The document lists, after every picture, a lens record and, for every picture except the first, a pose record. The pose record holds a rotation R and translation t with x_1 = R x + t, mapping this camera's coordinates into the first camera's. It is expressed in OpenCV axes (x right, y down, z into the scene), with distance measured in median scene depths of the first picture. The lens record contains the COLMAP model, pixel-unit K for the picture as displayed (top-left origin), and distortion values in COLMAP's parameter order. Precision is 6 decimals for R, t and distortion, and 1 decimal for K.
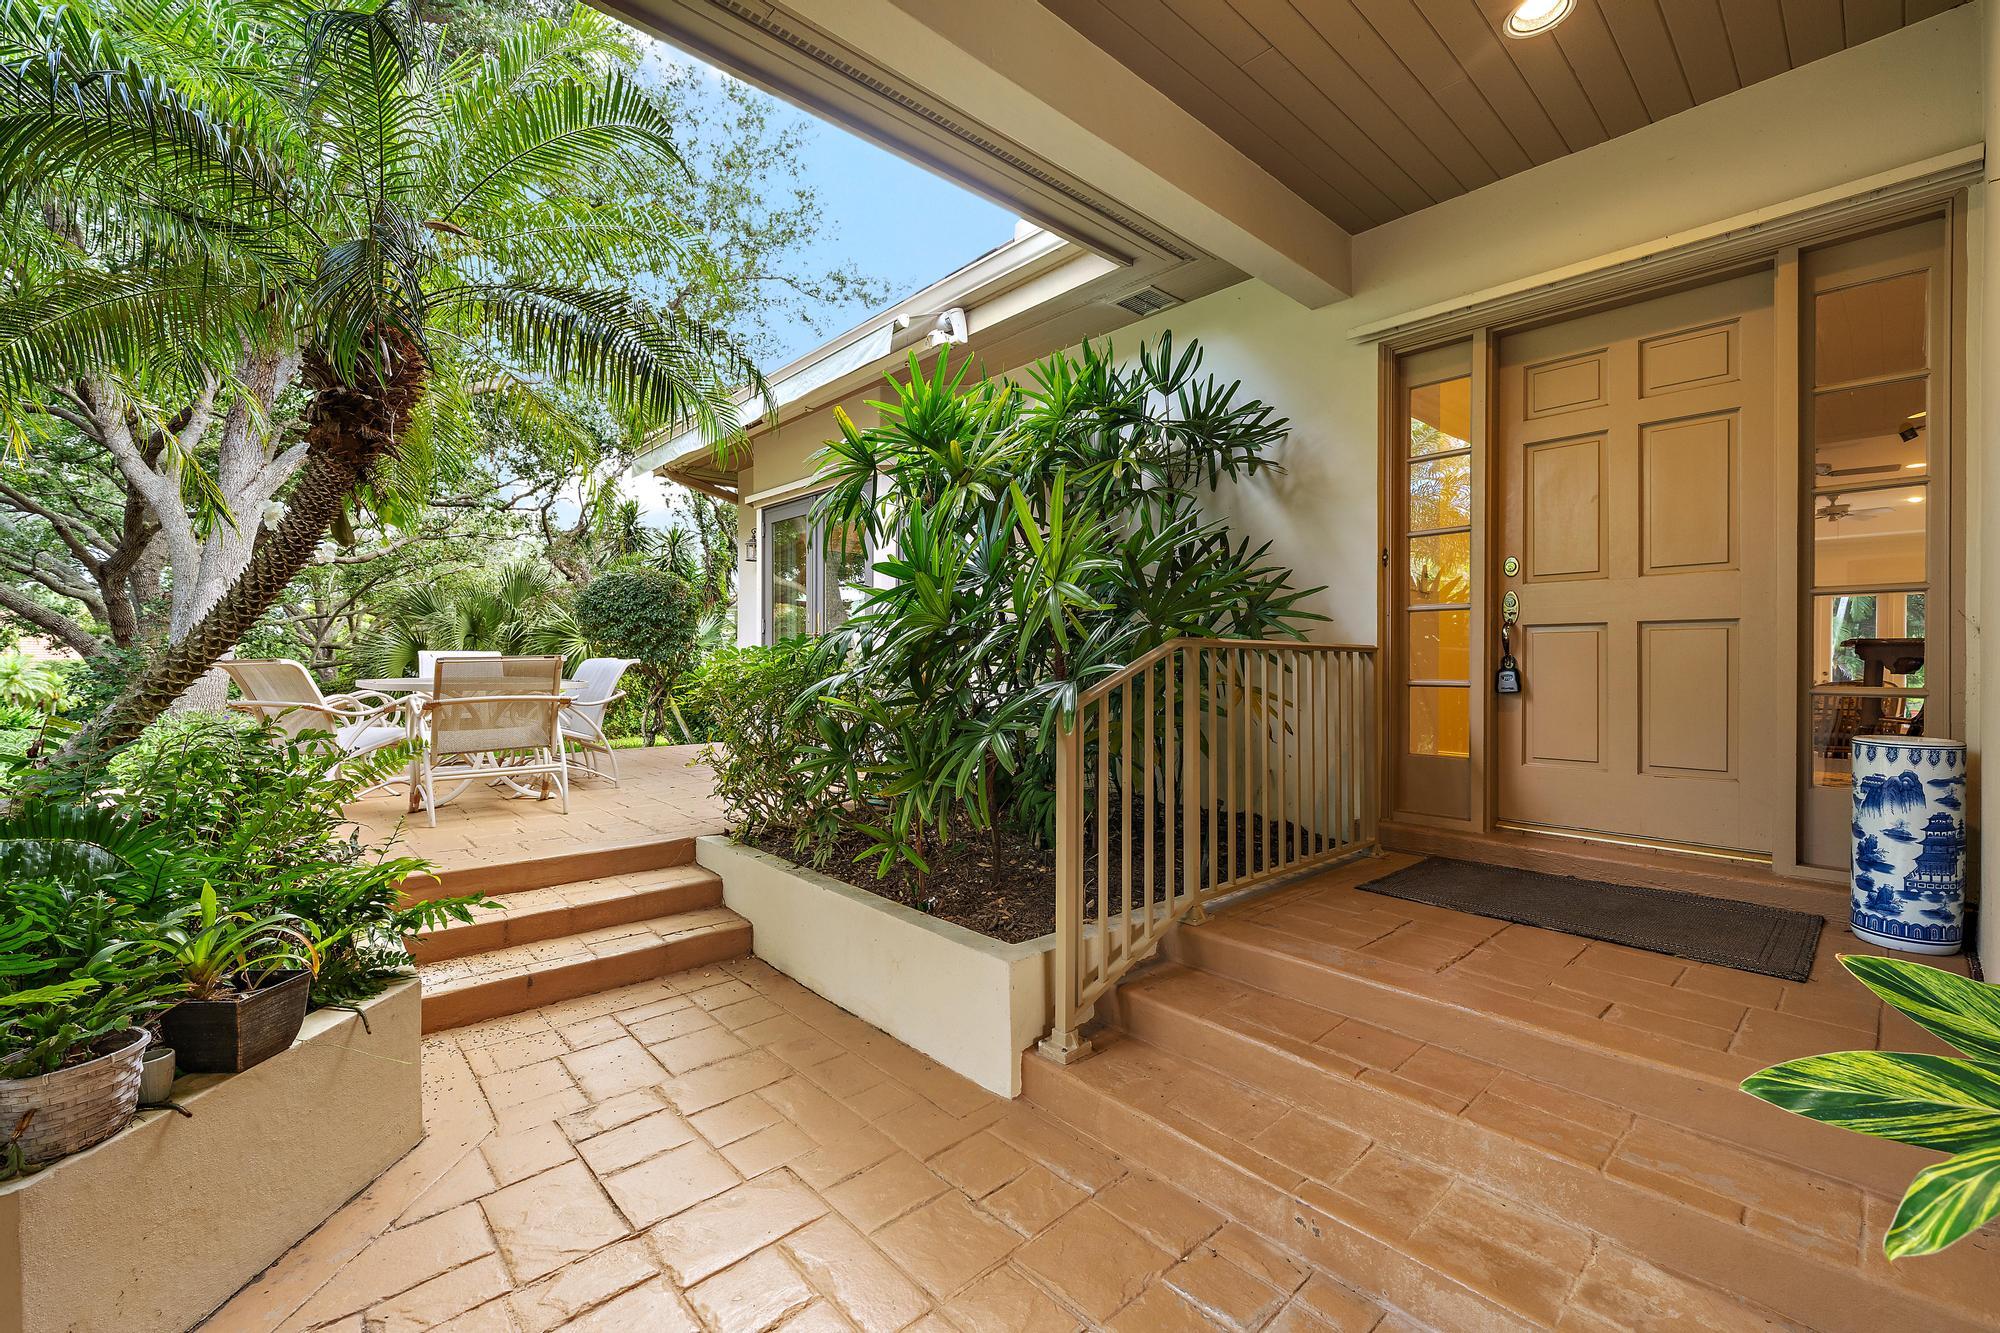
lens RADIAL K [[832.7, 0, 1000.7], [0, 832.7, 662.2], [0, 0, 1]] dist [-0.001035, -0.000408]
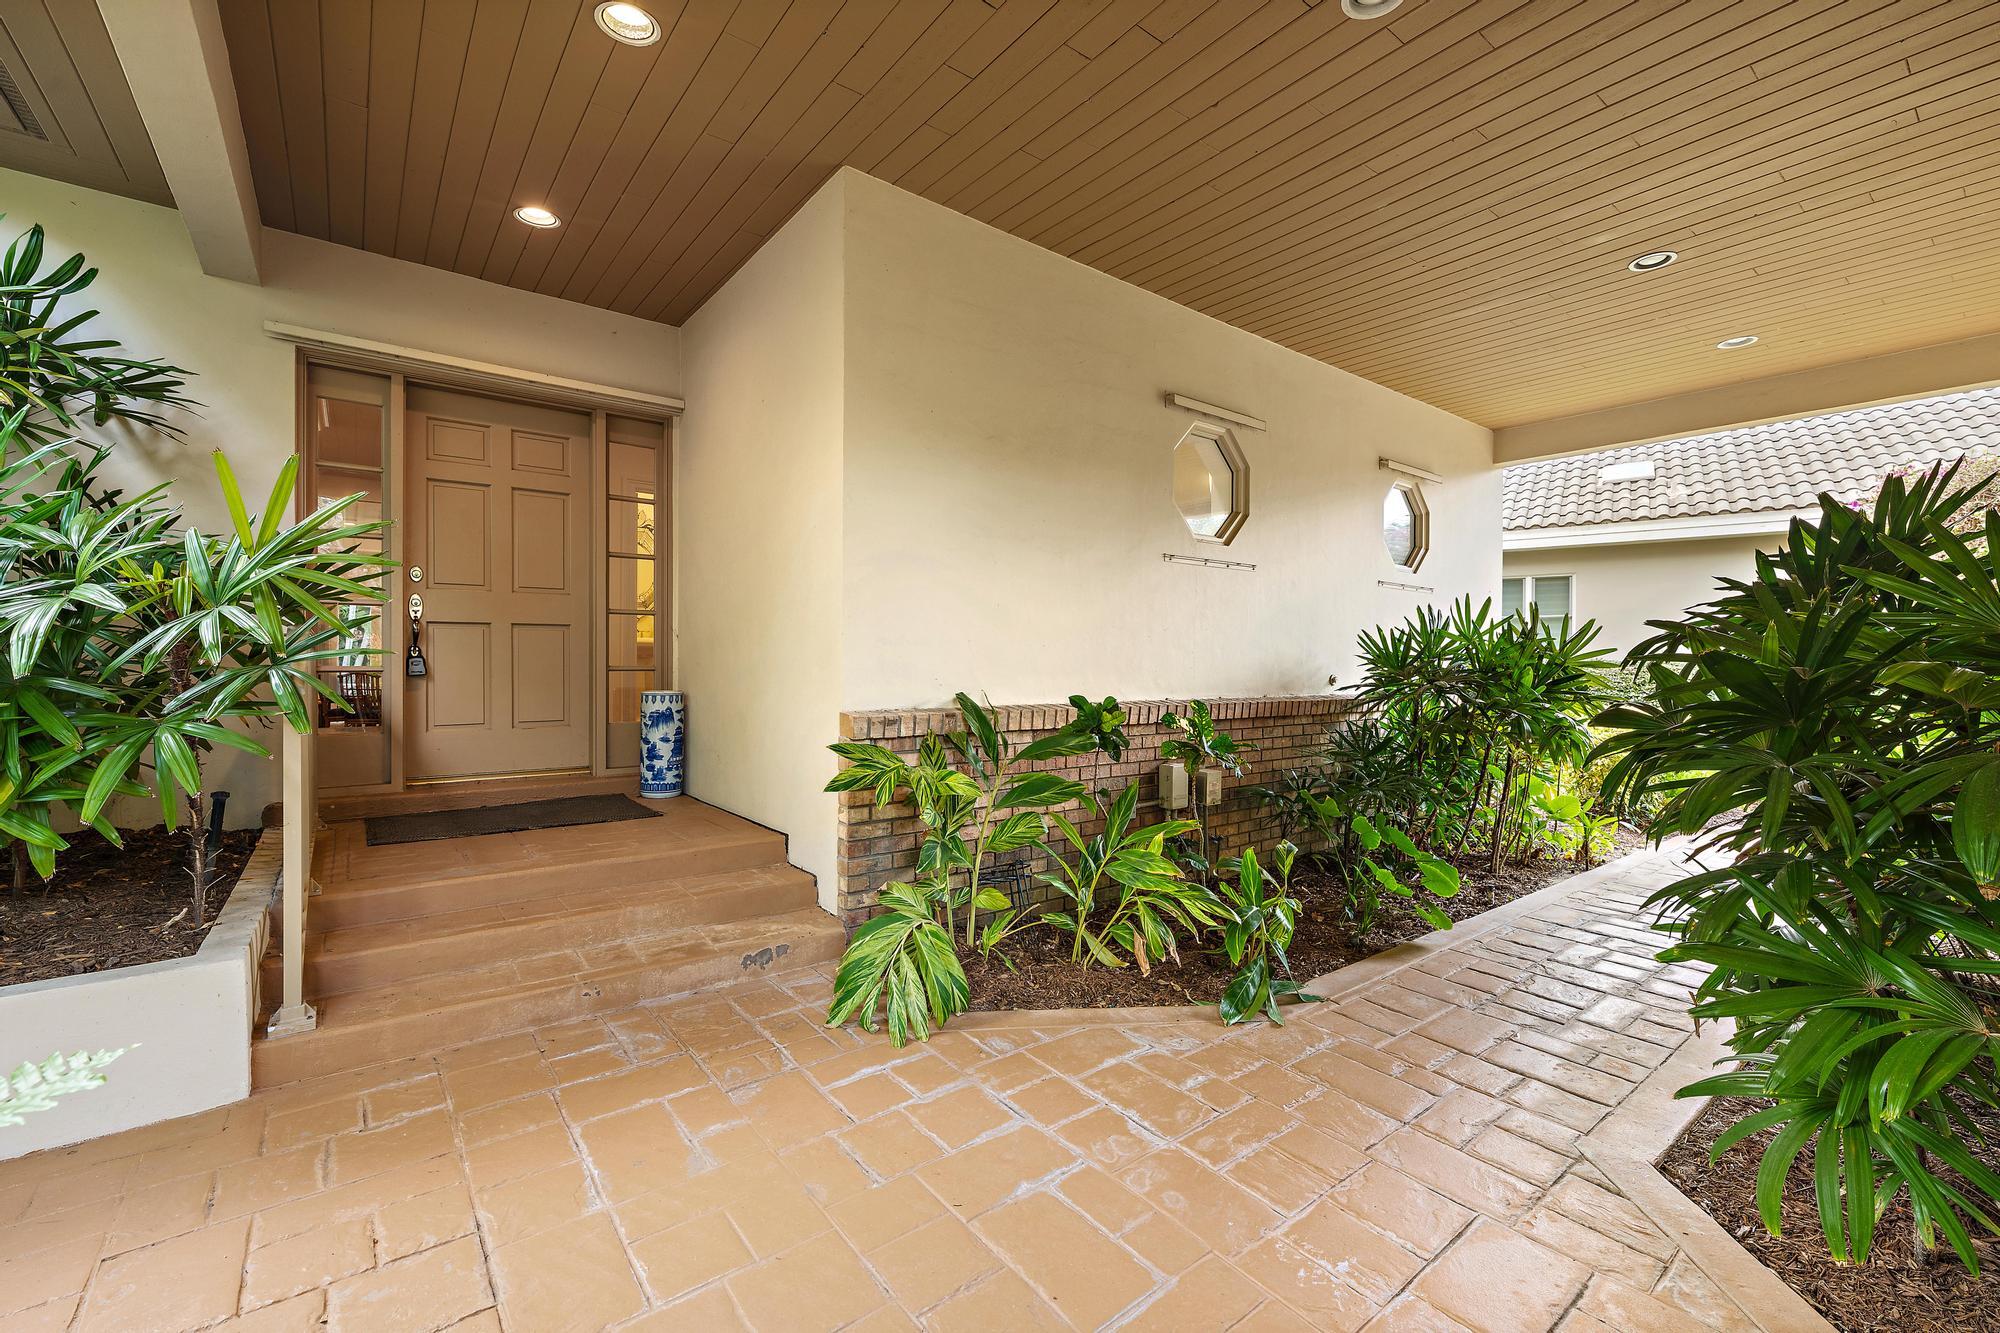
lens RADIAL K [[832.7, 0, 998.6], [0, 832.7, 661.8], [0, 0, 1]] dist [-0.001035, -0.000408]
pose [[0.079738, -0.004977, 0.996803, -0.798038], [-0.005636, 0.999969, 0.005444, 0.006810], [-0.996800, -0.006052, 0.079708, 0.049676]]
